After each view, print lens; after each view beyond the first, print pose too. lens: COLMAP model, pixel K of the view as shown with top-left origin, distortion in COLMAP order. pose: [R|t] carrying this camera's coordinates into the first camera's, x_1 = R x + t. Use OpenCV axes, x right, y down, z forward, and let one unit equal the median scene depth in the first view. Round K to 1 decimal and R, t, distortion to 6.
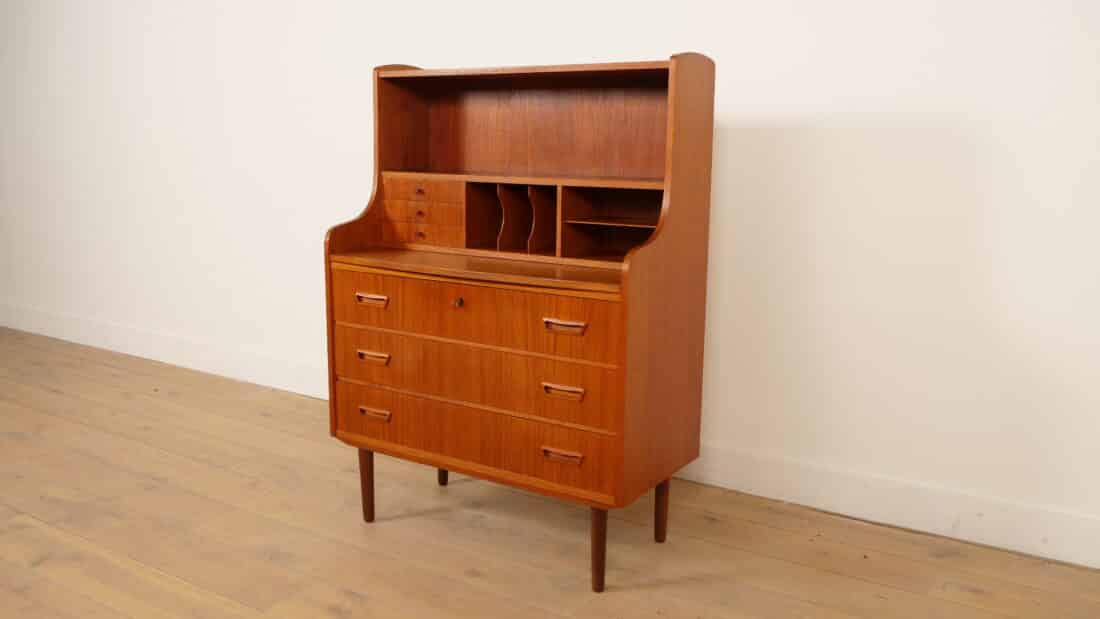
lens RADIAL K [[939.3, 0, 550.0], [0, 939.3, 309.5], [0, 0, 1]] dist [-0.008535, -0.002953]
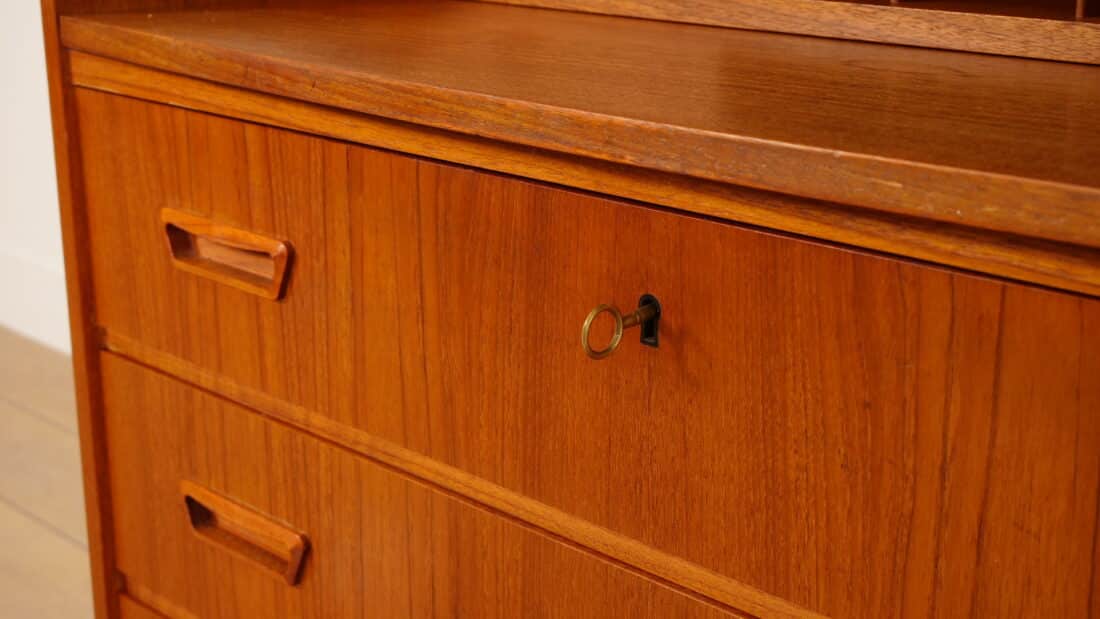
lens RADIAL K [[1695.4, 0, 550.0], [0, 1695.4, 309.5], [0, 0, 1]] dist [0.014961, 0.010290]
pose [[0.971681, 0.049377, -0.231079, -0.040976], [-0.027084, 0.994752, 0.098670, -0.034196], [0.234738, -0.089617, 0.967919, 0.662879]]
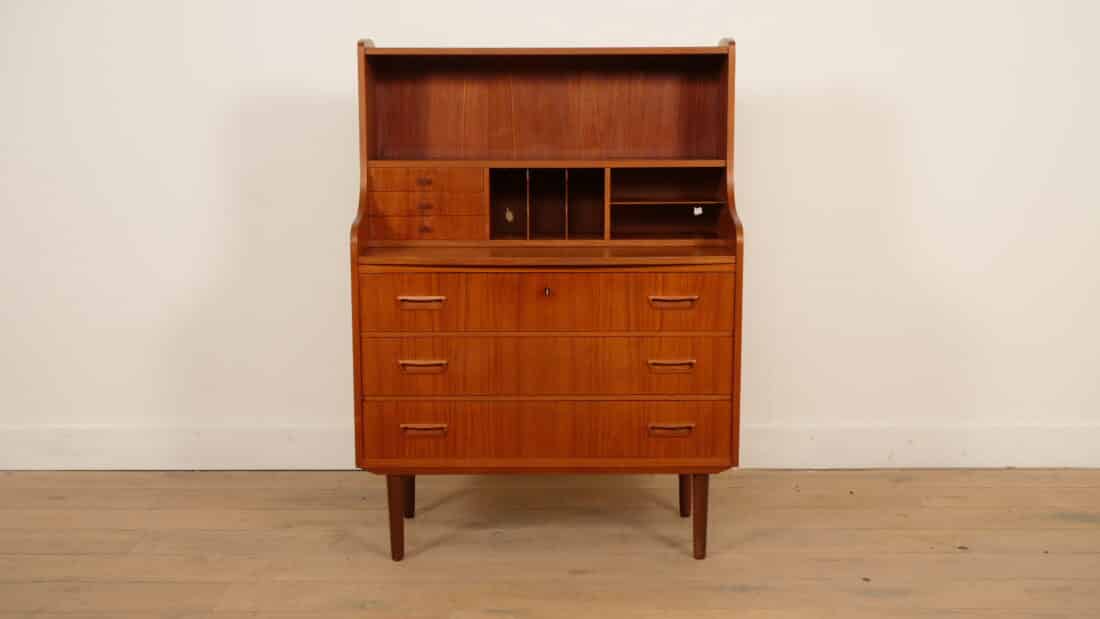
lens RADIAL K [[1354.0, 0, 550.0], [0, 1354.0, 309.5], [0, 0, 1]] dist [0.027548, 0.012457]
pose [[0.841031, -0.095806, 0.532436, -0.768095], [0.109741, 0.993945, 0.005503, 0.002738], [-0.529739, 0.053802, 0.846453, -0.164364]]
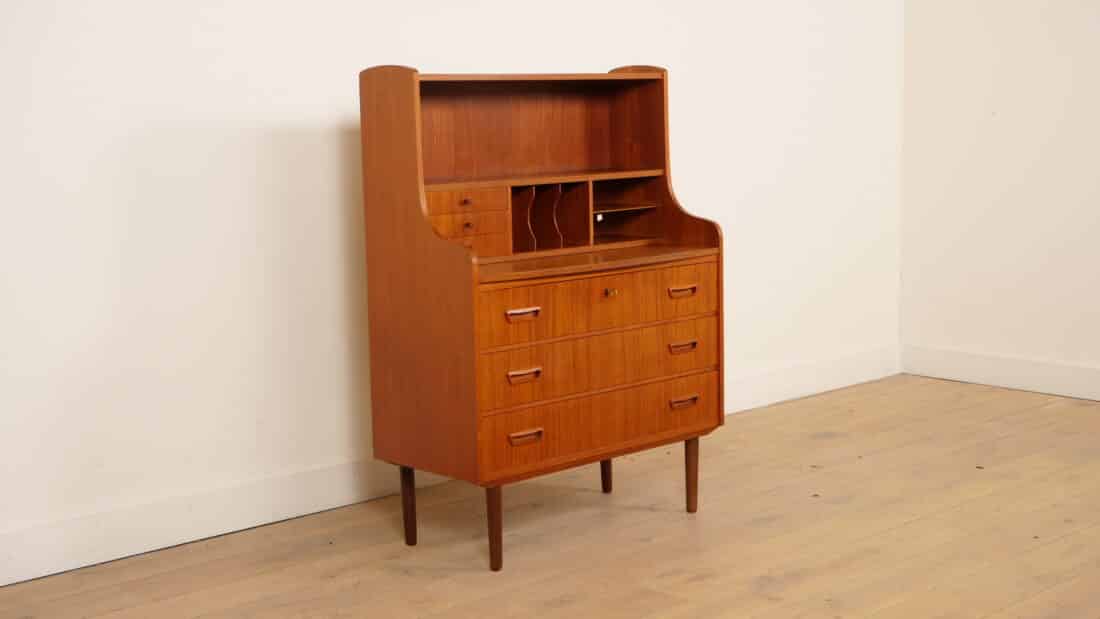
lens RADIAL K [[1581.7, 0, 550.0], [0, 1581.7, 309.5], [0, 0, 1]] dist [0.034707, 0.003282]
pose [[0.240205, -0.142716, 0.960174, -1.695636], [0.202098, 0.974812, 0.094333, -0.158562], [-0.949451, 0.171390, 0.262997, 0.543918]]
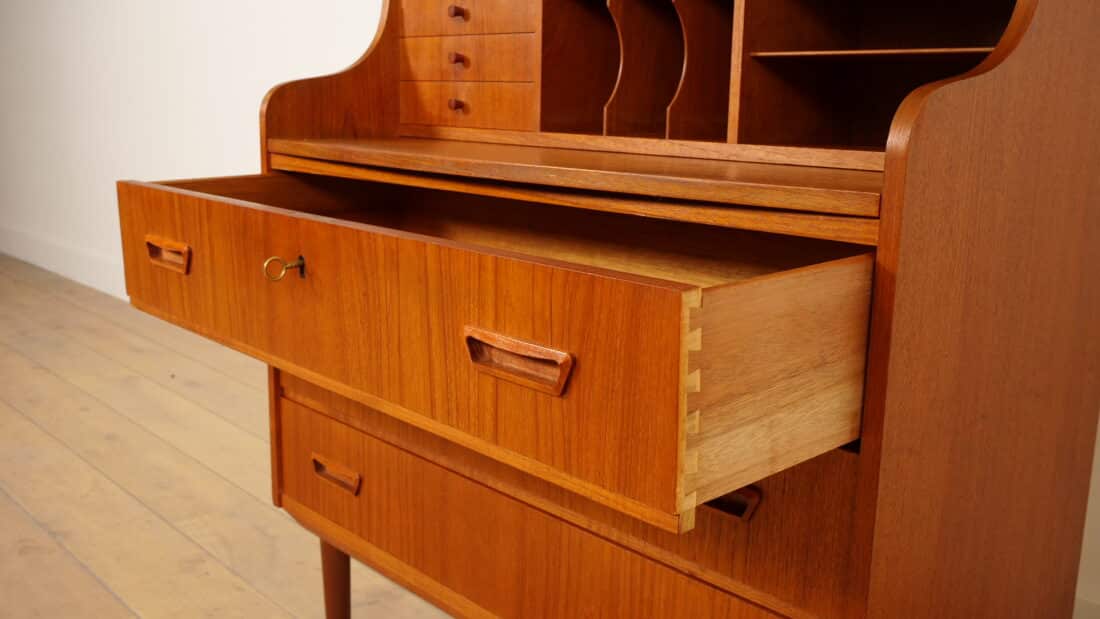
lens RADIAL K [[1054.0, 0, 550.0], [0, 1054.0, 309.5], [0, 0, 1]] dist [0.003159, 0.009594]
pose [[0.967471, 0.058441, -0.246139, 0.046717], [-0.055086, 0.998271, 0.020499, 0.010454], [0.246912, -0.006274, 0.969018, 0.510239]]
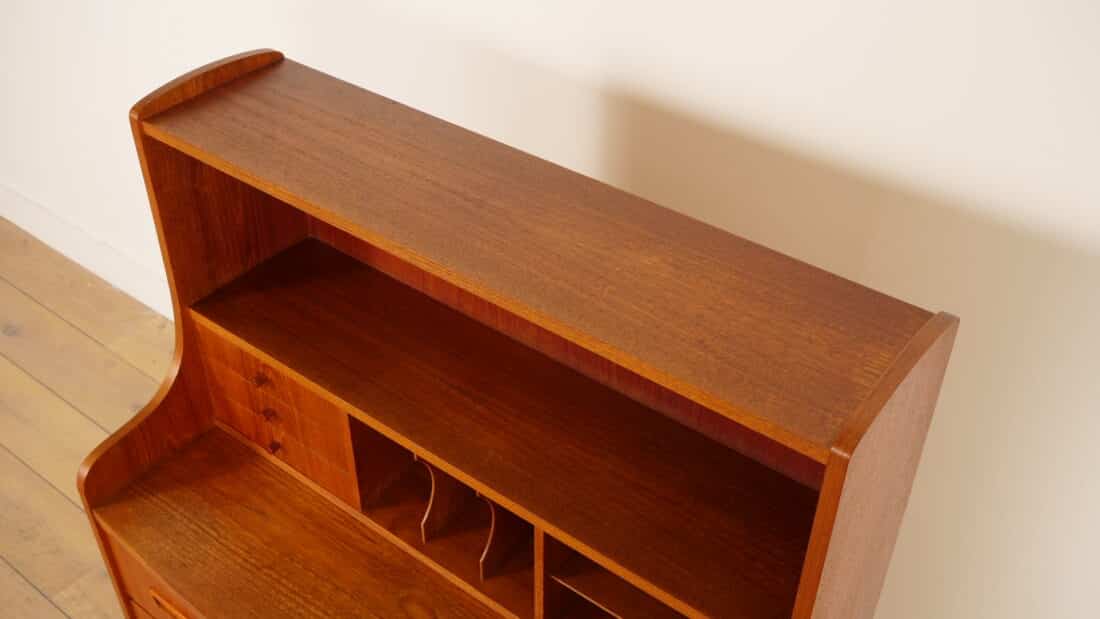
lens RADIAL K [[1054.0, 0, 550.0], [0, 1054.0, 309.5], [0, 0, 1]] dist [0.003159, 0.009594]
pose [[0.996647, 0.051725, -0.063405, 0.037963], [-0.017714, 0.892877, 0.449953, -0.412477], [0.079886, -0.447321, 0.890799, 0.572911]]
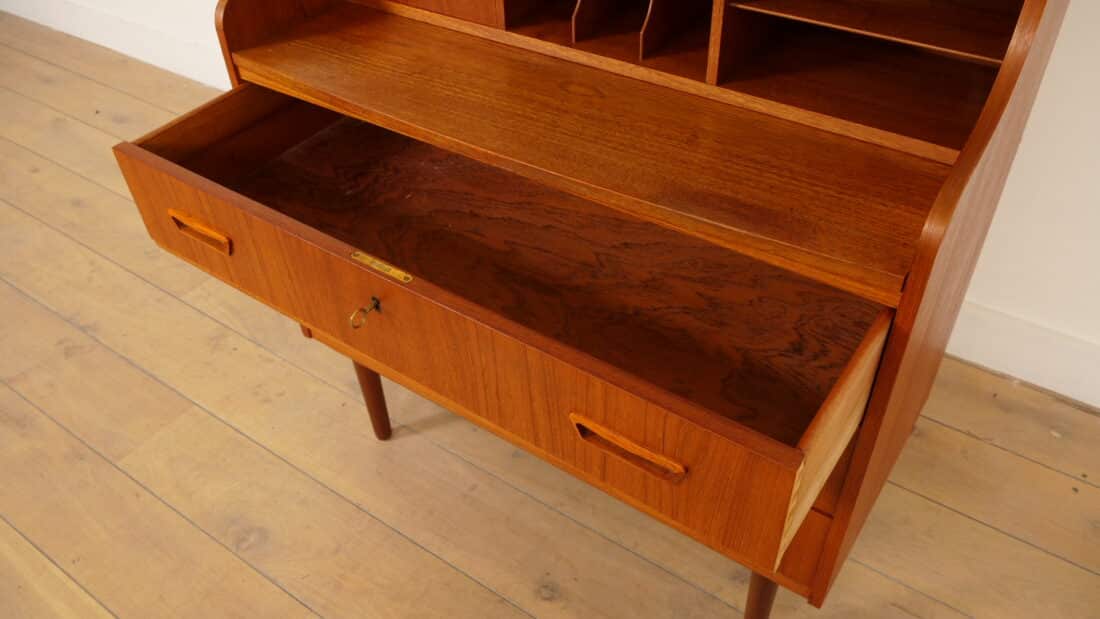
lens RADIAL K [[870.9, 0, 550.0], [0, 870.9, 309.5], [0, 0, 1]] dist [-0.031597, 0.003222]
pose [[0.998345, -0.004859, -0.057298, -0.042596], [0.032695, 0.867653, 0.496093, -0.162395], [0.047304, -0.497146, 0.866376, 0.551412]]
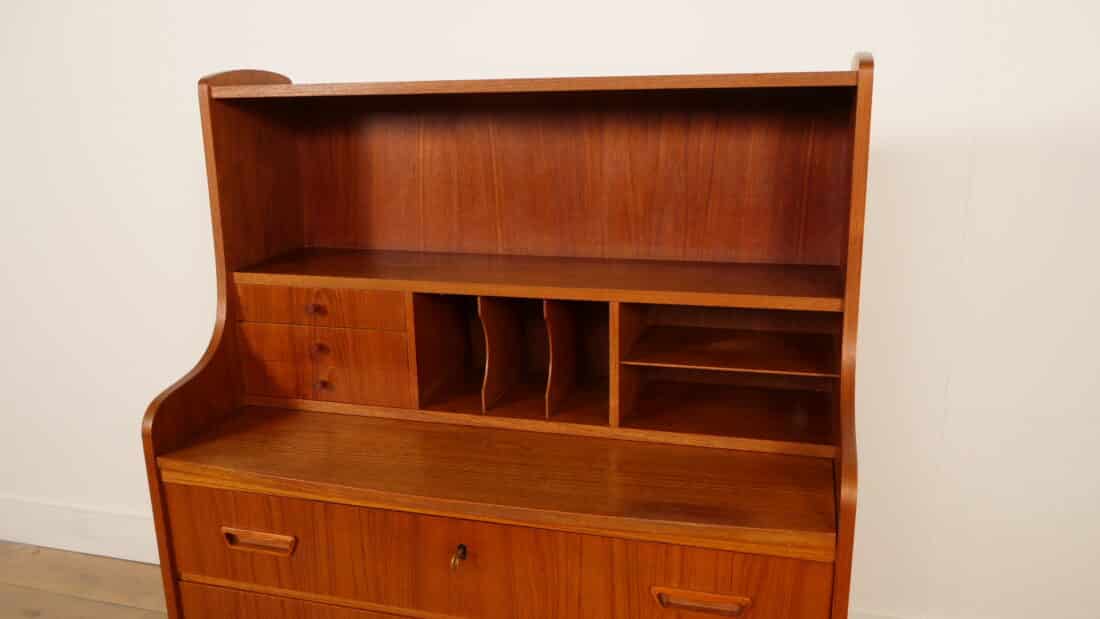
lens RADIAL K [[870.9, 0, 550.0], [0, 870.9, 309.5], [0, 0, 1]] dist [-0.031597, 0.003222]
pose [[0.956659, -0.099950, 0.273520, -0.151662], [0.082079, 0.993720, 0.076046, -0.157623], [-0.279403, -0.050300, 0.958855, 0.496998]]
